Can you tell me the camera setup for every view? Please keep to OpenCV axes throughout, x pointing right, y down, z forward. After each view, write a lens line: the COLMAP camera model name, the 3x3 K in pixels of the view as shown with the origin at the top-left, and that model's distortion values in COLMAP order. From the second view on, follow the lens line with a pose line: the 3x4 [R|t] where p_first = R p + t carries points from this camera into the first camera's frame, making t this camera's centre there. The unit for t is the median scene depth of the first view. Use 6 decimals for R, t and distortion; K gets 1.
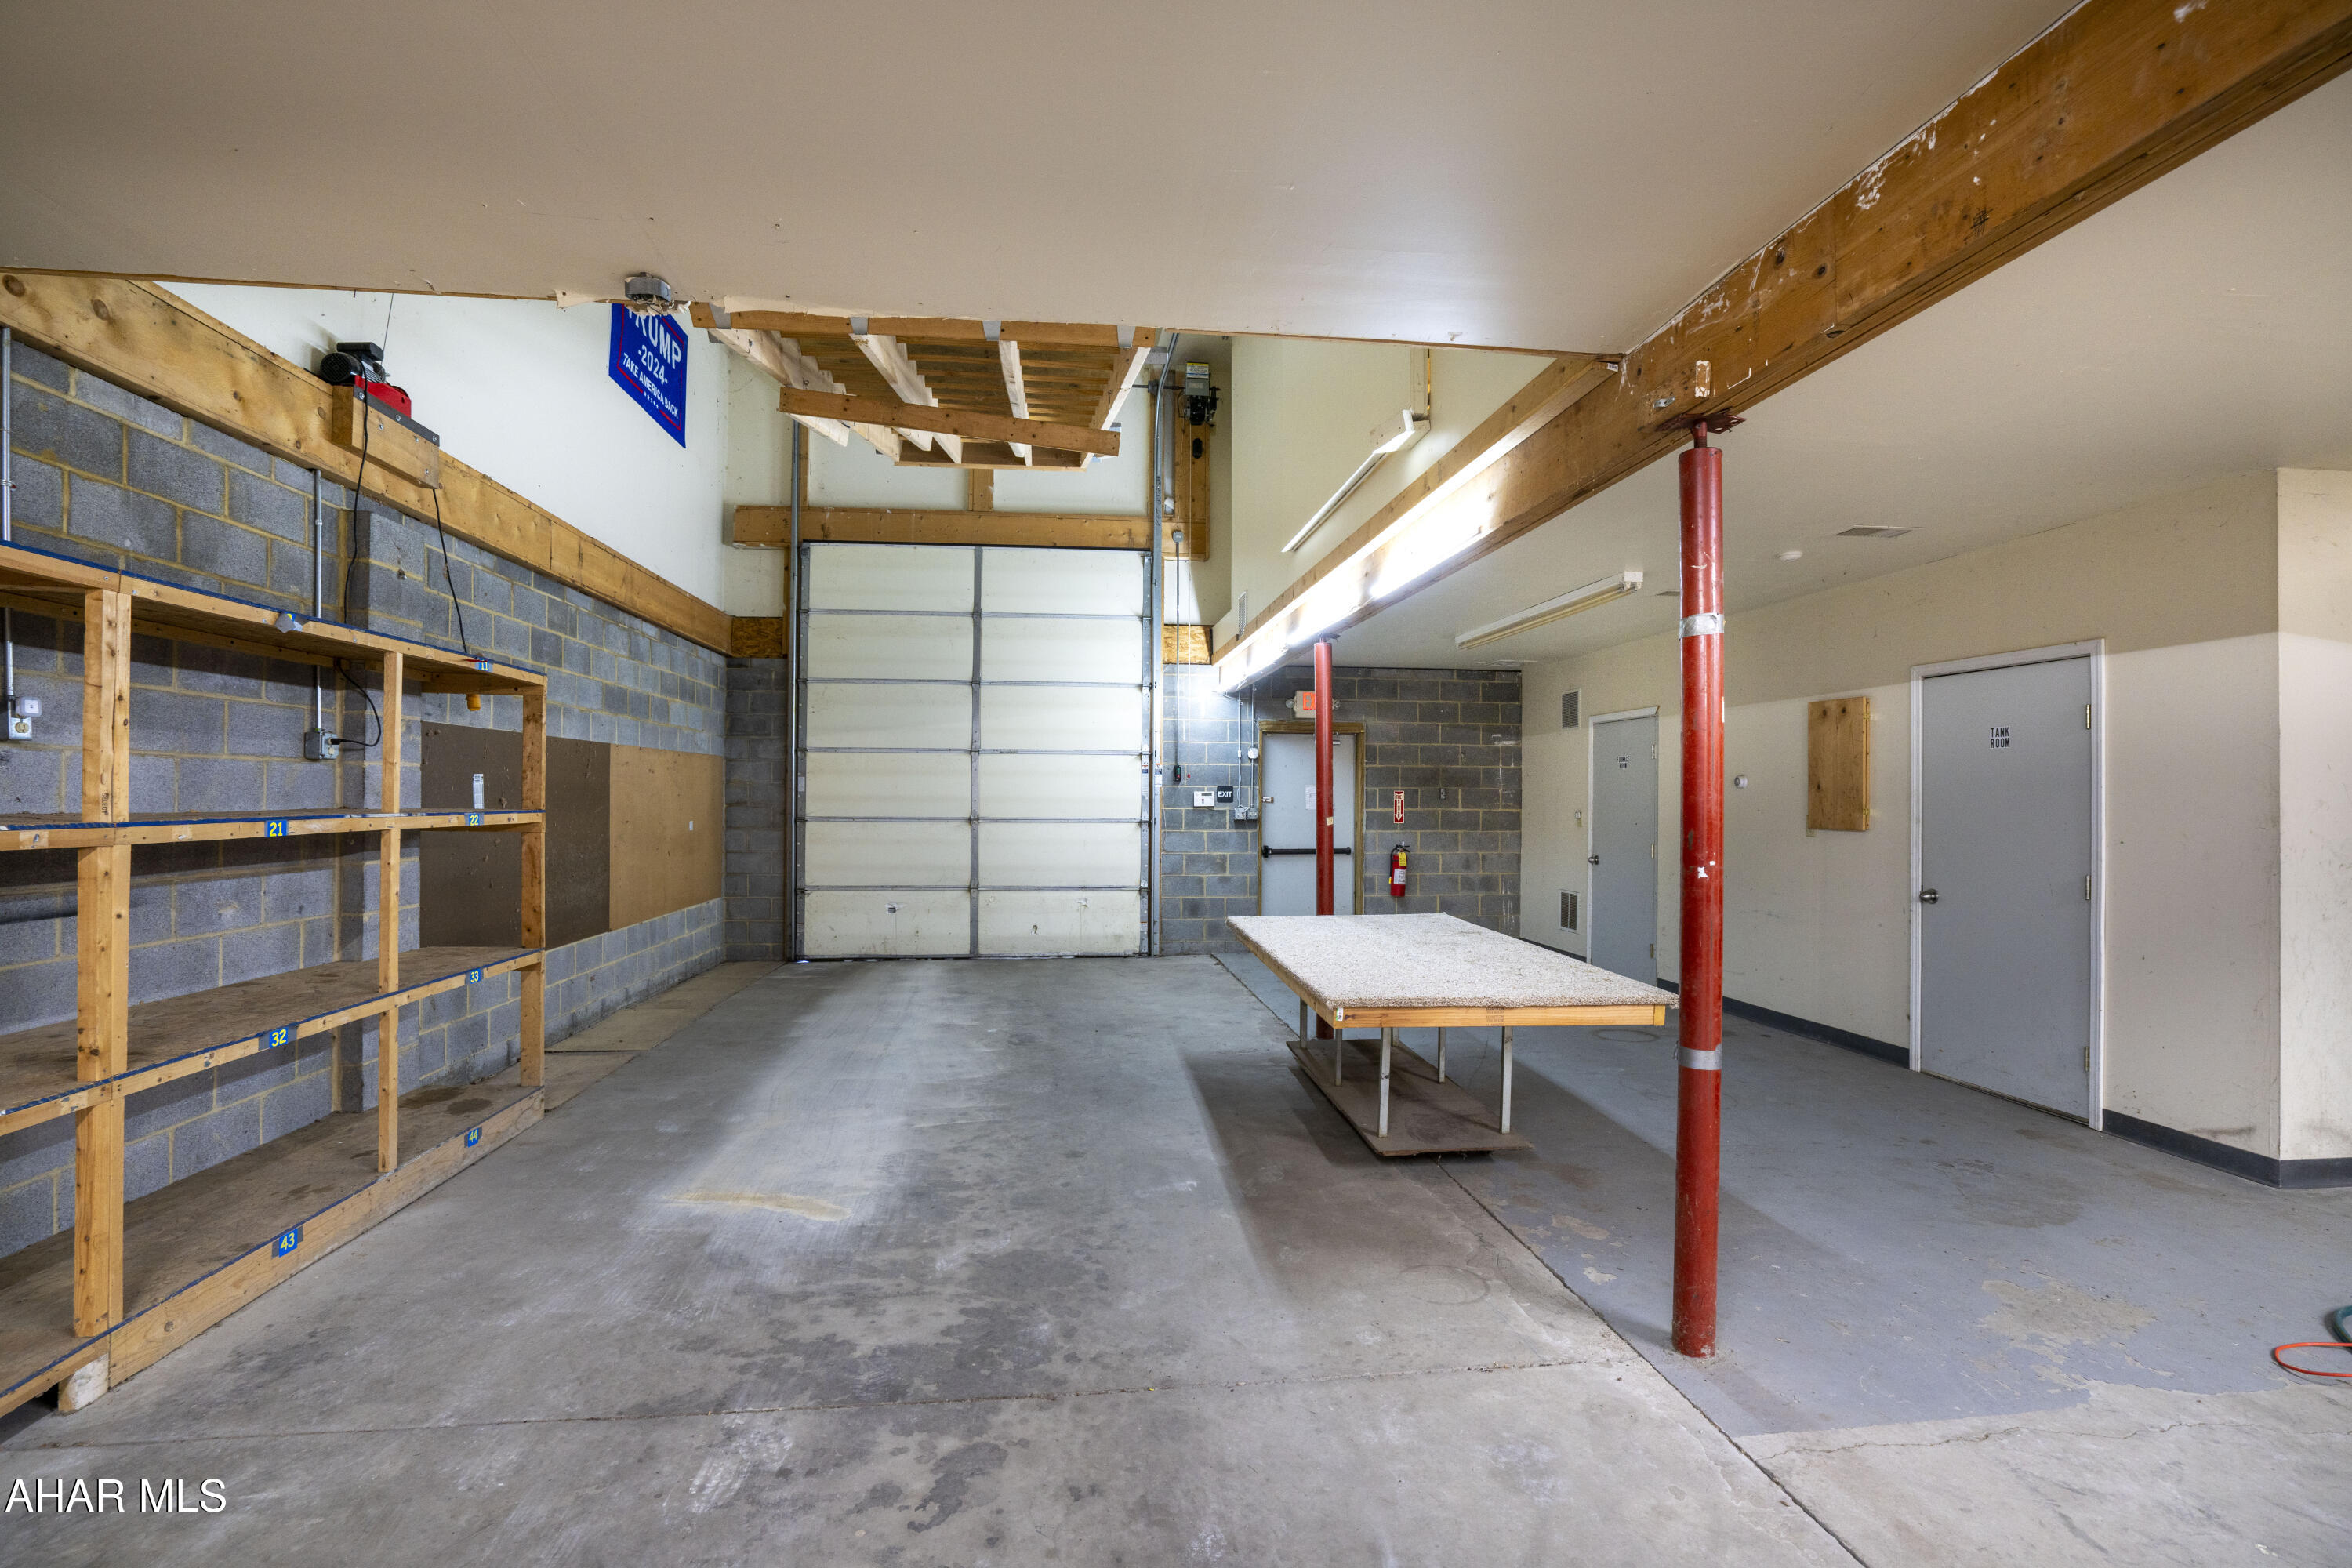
lens RADIAL K [[1086.0, 0, 1172.5], [0, 1086.0, 796.0], [0, 0, 1]] dist [-0.066346, 0.026792]
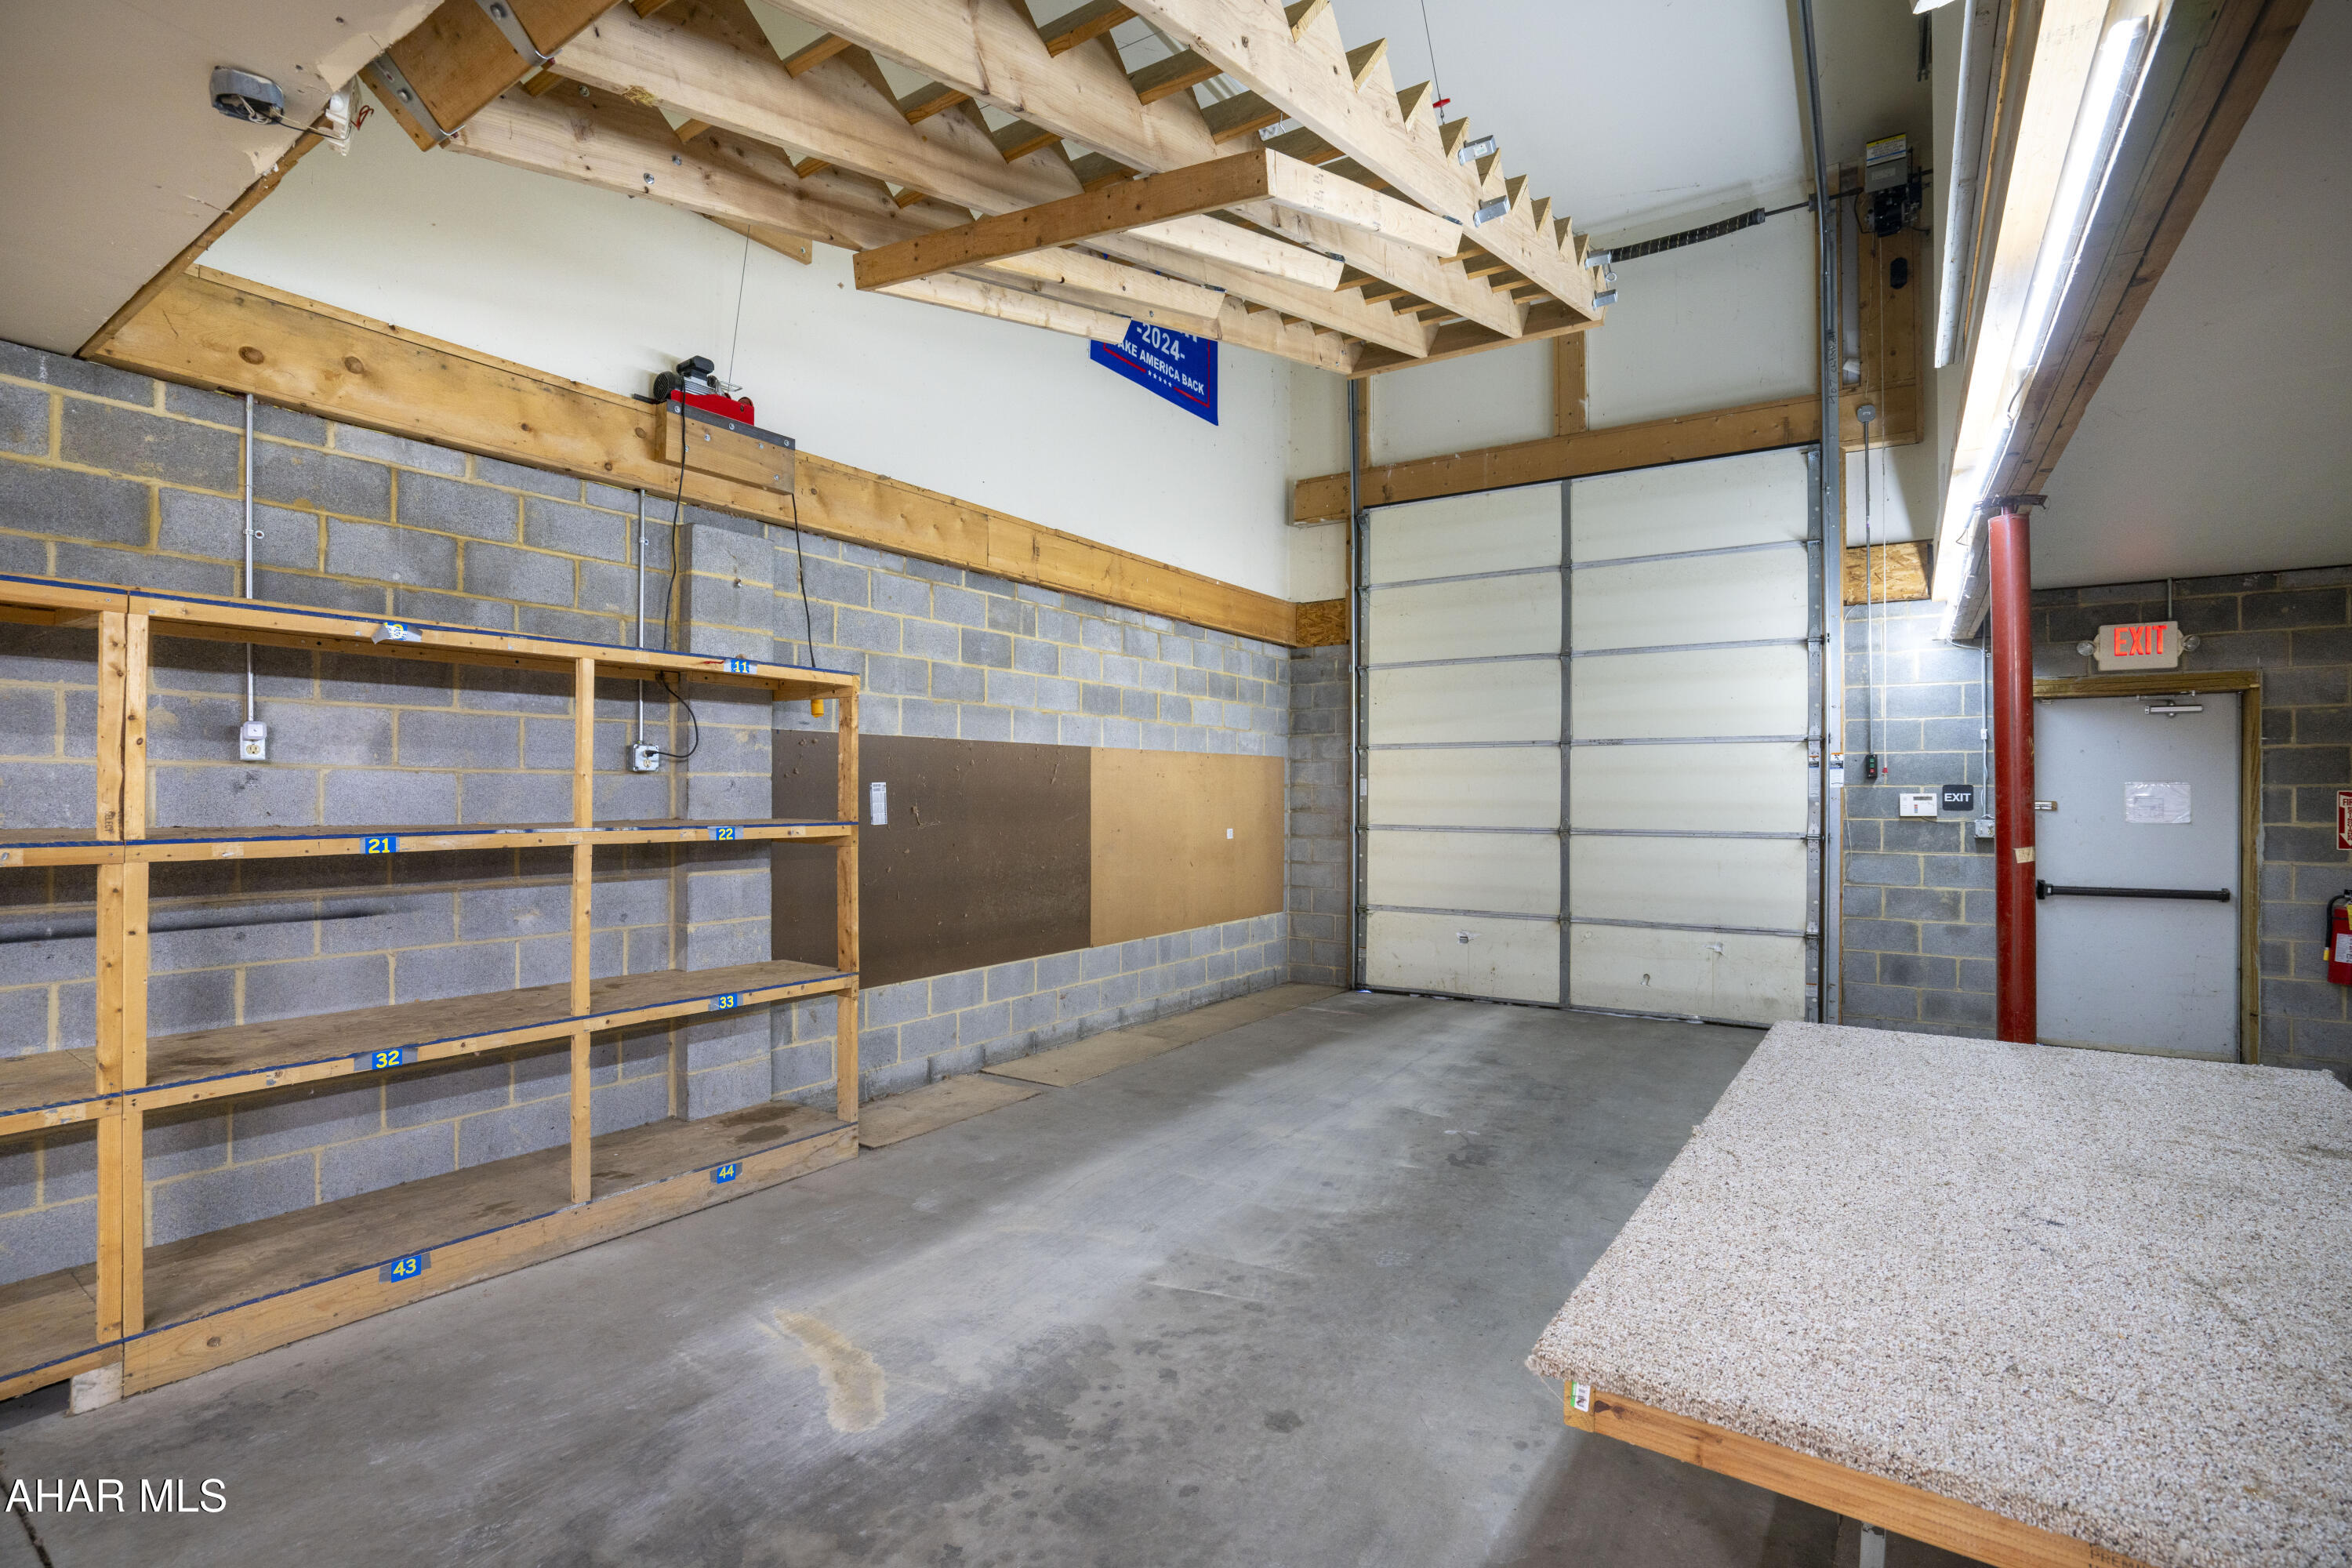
lens RADIAL K [[1086.0, 0, 1172.5], [0, 1086.0, 796.0], [0, 0, 1]] dist [-0.066346, 0.026792]
pose [[0.757898, -0.002562, -0.652369, 0.219929], [0.002816, 0.999996, -0.000656, -0.007540], [0.652368, -0.001340, 0.757902, 0.471102]]
